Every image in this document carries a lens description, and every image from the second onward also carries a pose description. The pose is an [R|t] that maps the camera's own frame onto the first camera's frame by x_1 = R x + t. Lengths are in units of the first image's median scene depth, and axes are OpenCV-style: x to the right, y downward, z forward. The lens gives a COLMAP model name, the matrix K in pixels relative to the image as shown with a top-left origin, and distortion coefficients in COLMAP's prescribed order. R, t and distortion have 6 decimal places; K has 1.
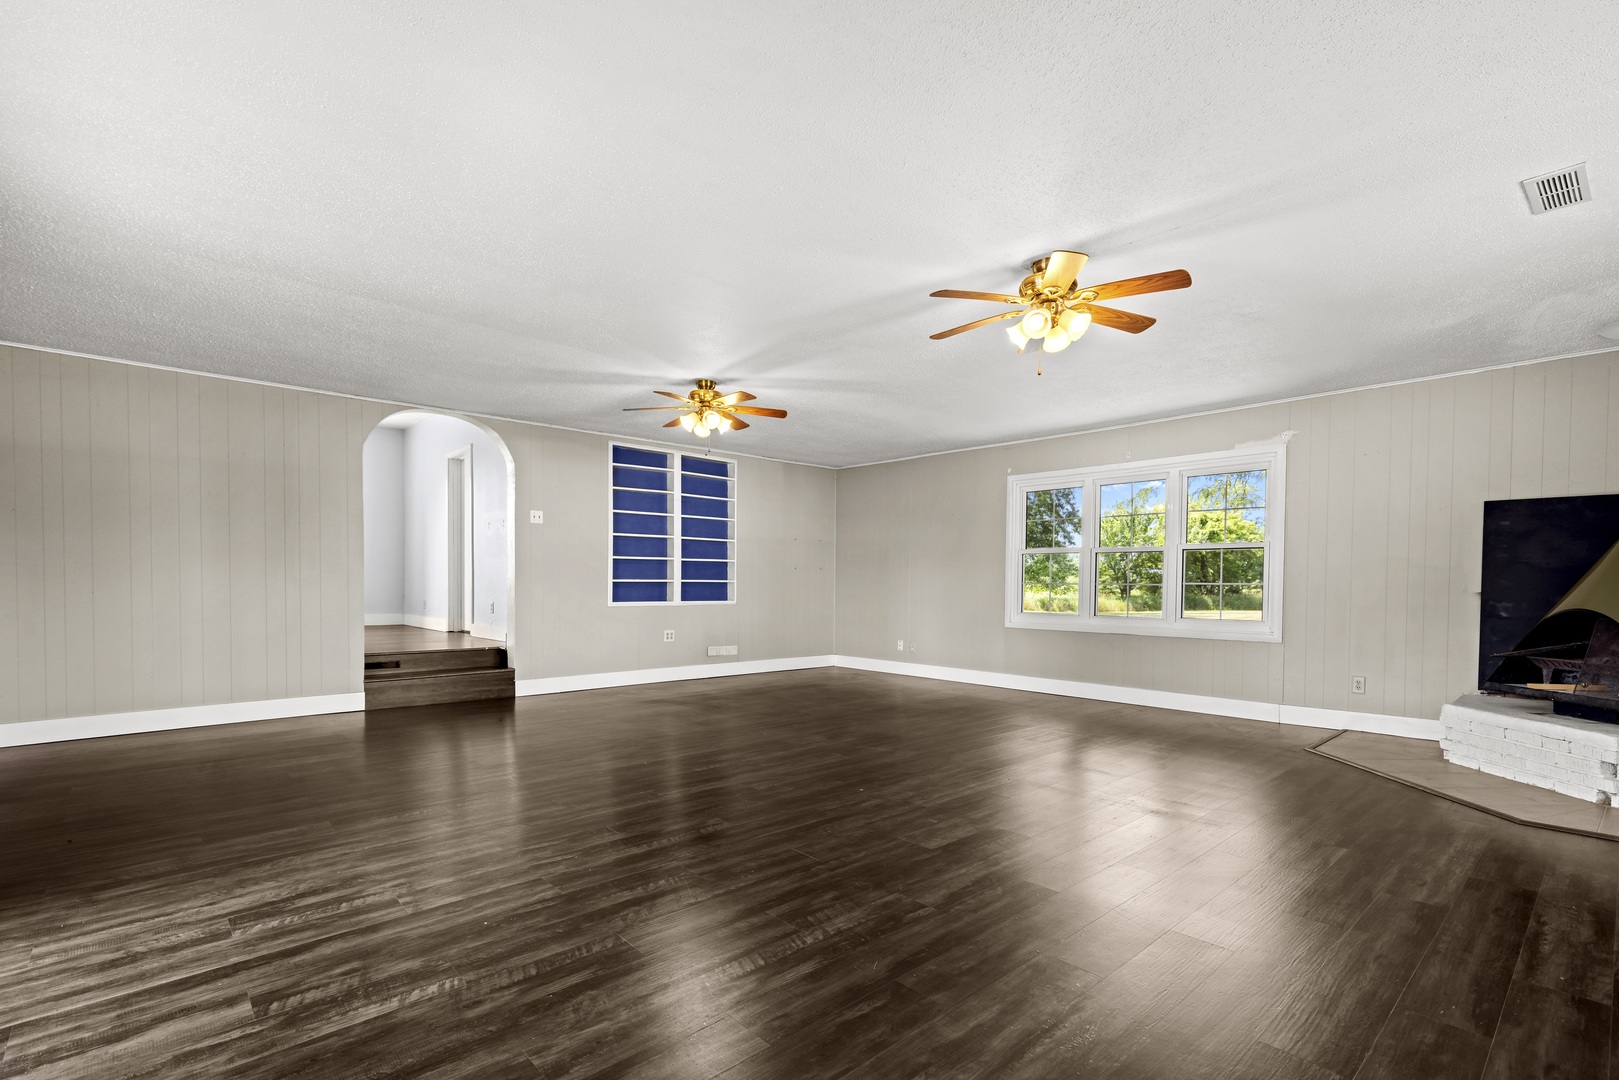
lens RADIAL K [[741.2, 0, 808.2], [0, 741.2, 600.6], [0, 0, 1]] dist [0.000282, 0.000579]
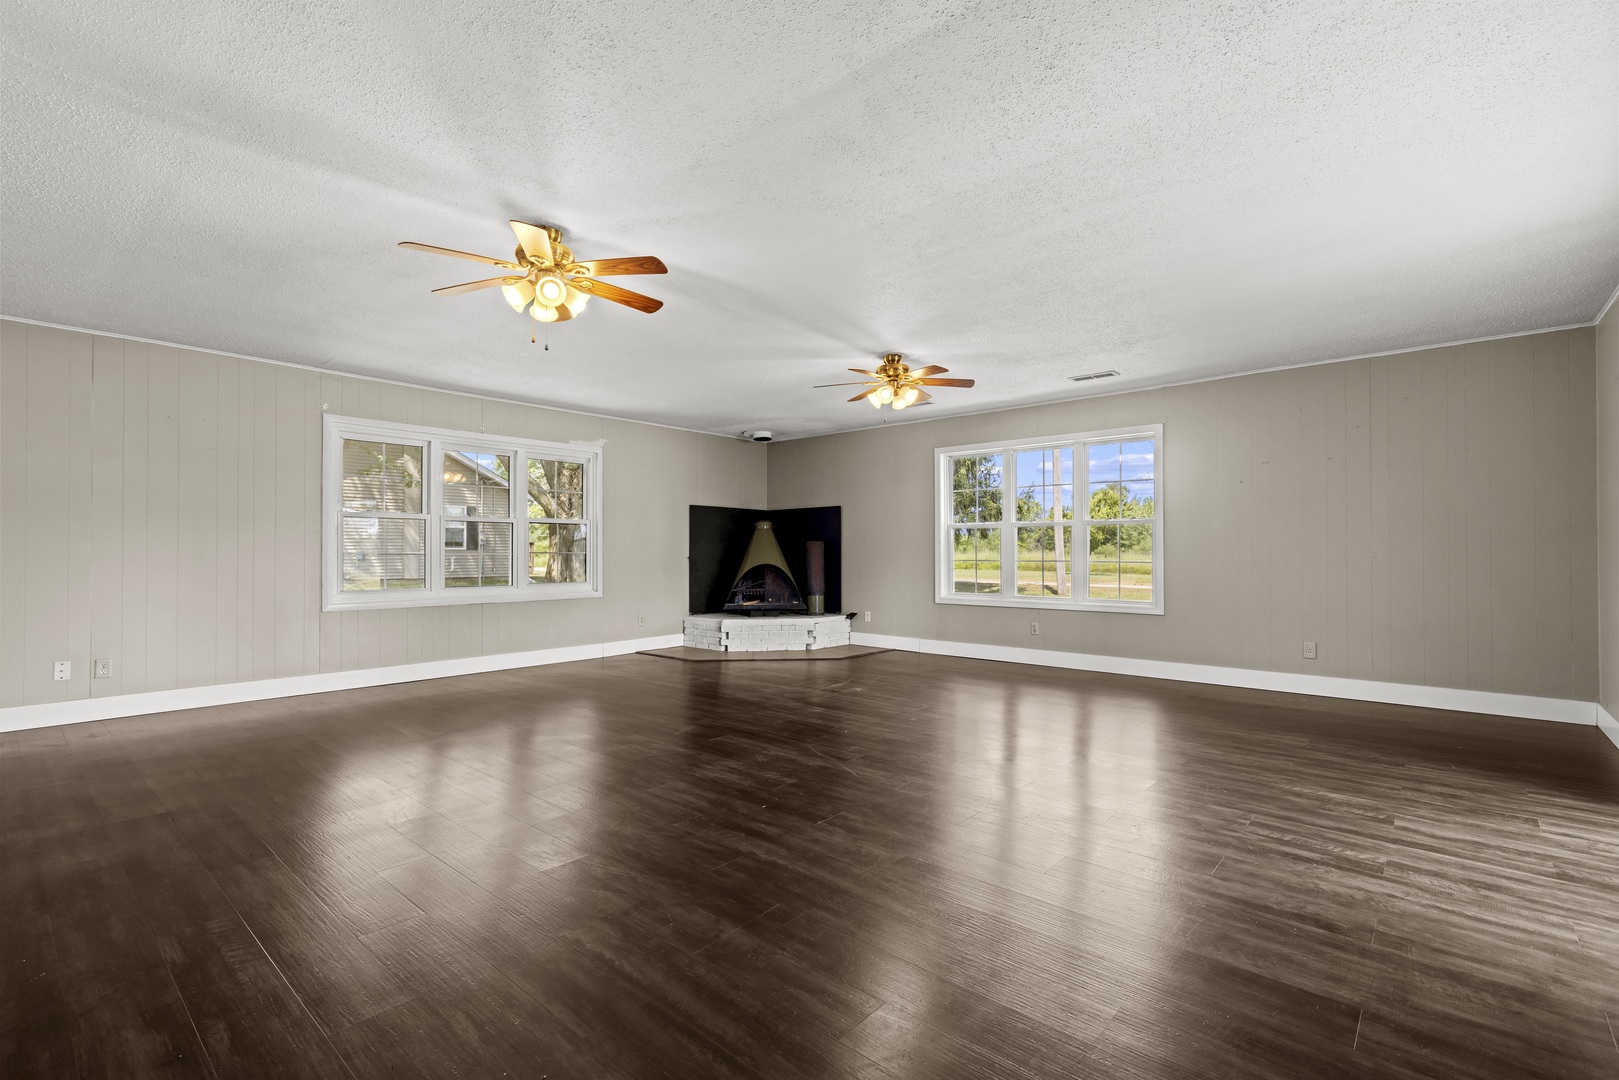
lens RADIAL K [[731.2, 0, 809.5], [0, 731.2, 540.0], [0, 0, 1]] dist [0.001489, 0.000305]
pose [[-0.113584, 0.014726, 0.993419, -1.762440], [0.021626, 0.999690, -0.012346, -0.054265], [-0.993293, 0.020081, -0.113867, 1.953273]]
